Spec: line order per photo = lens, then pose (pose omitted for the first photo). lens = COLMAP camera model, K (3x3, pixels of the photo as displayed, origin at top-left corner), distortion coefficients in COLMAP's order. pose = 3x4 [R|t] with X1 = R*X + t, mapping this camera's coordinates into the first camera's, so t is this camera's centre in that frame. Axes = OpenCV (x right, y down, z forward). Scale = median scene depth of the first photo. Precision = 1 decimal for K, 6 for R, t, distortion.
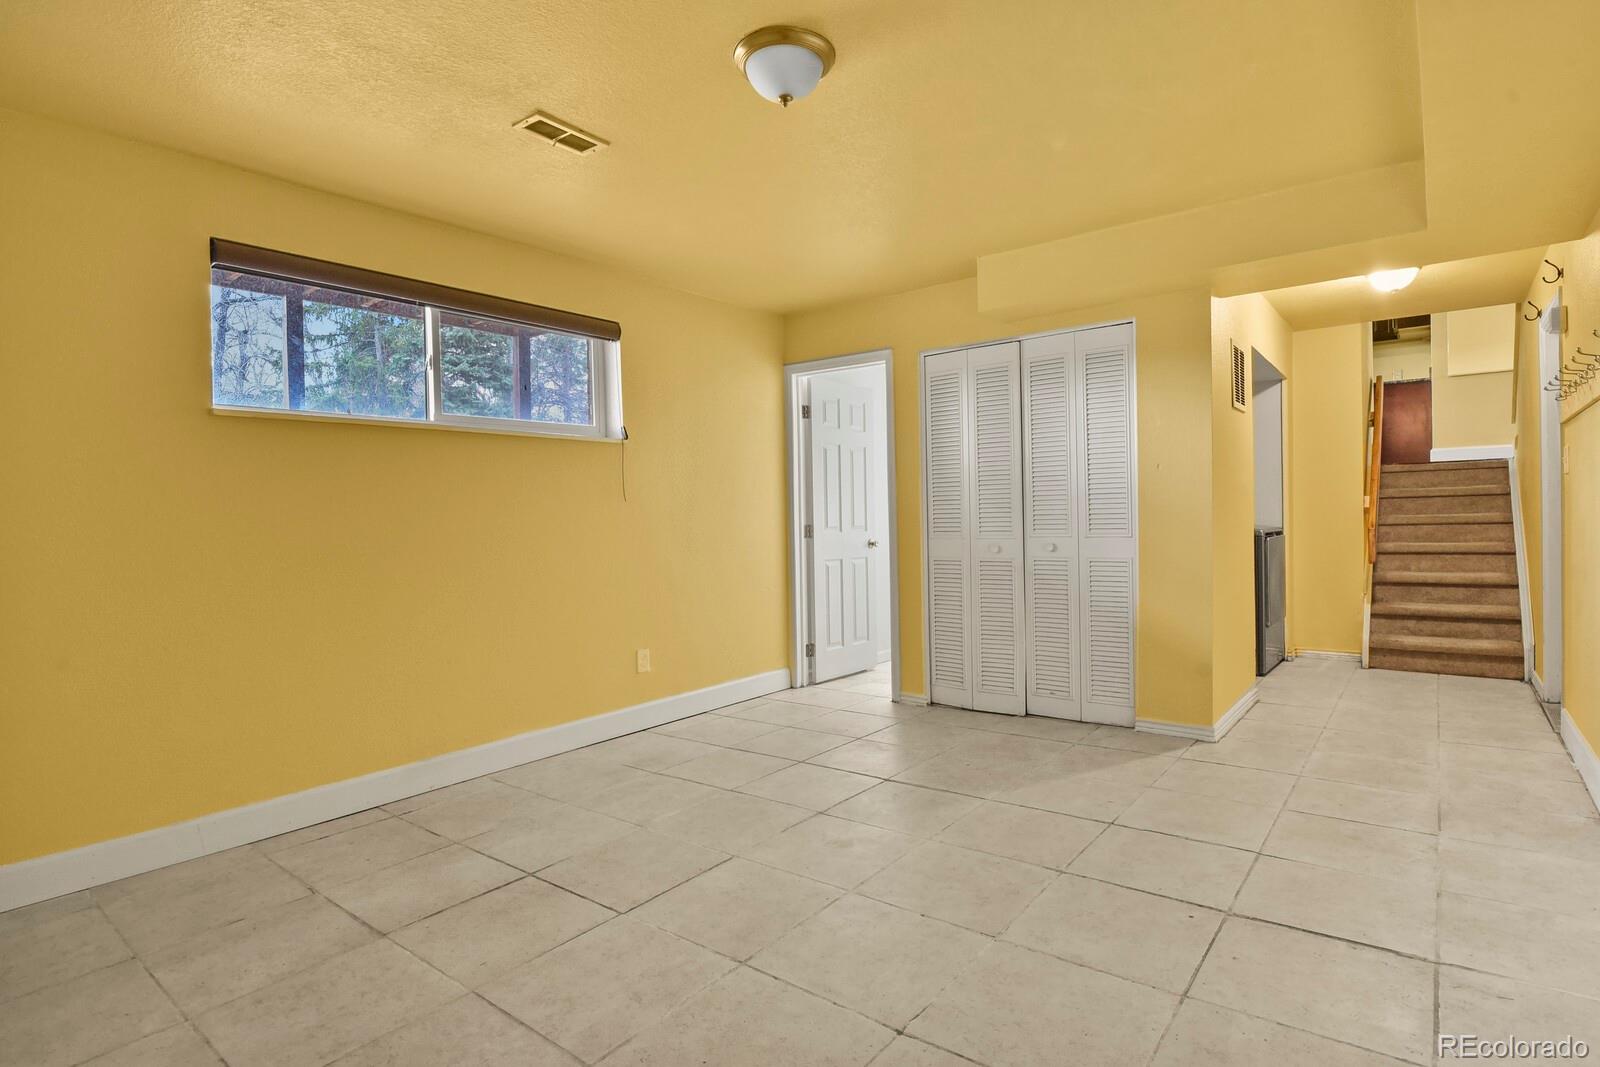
lens RADIAL K [[789.9, 0, 803.9], [0, 789.9, 528.3], [0, 0, 1]] dist [-0.021993, -0.004638]
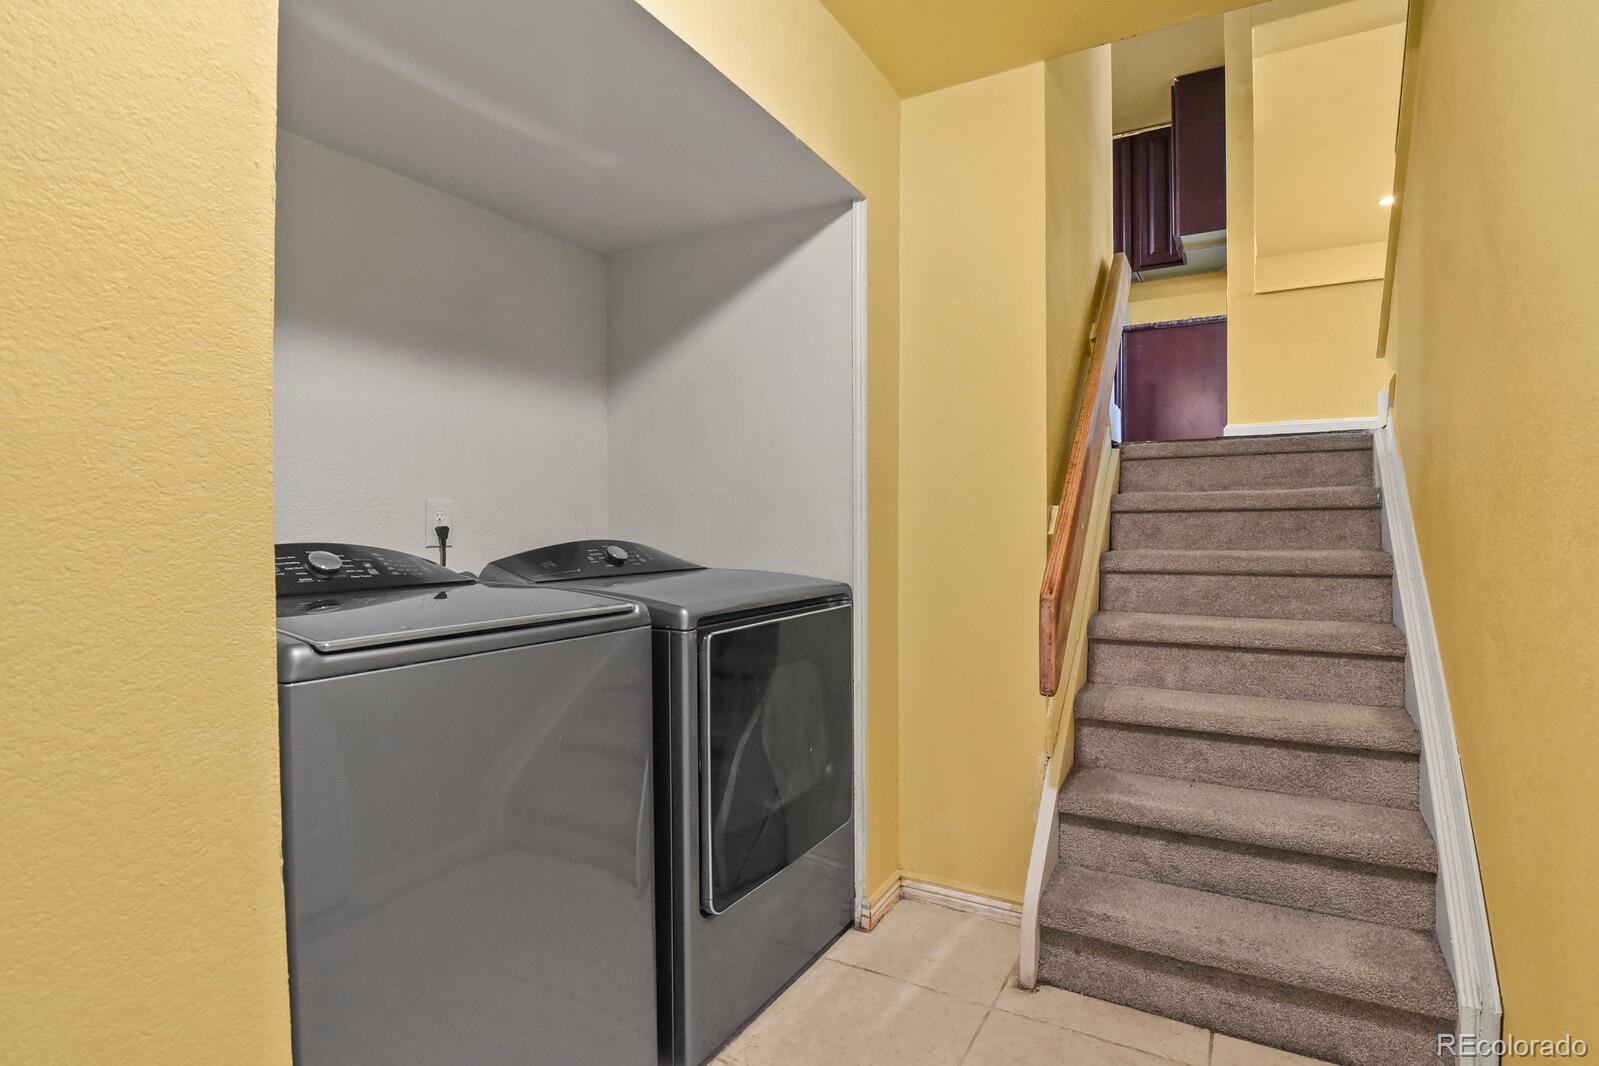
lens RADIAL K [[789.4, 0, 796.4], [0, 789.4, 531.8], [0, 0, 1]] dist [-0.021993, -0.004638]
pose [[0.986551, 0.018845, 0.162361, 0.520339], [-0.017791, 0.999810, -0.007943, -0.021475], [-0.162480, 0.004947, 0.986699, 0.623143]]
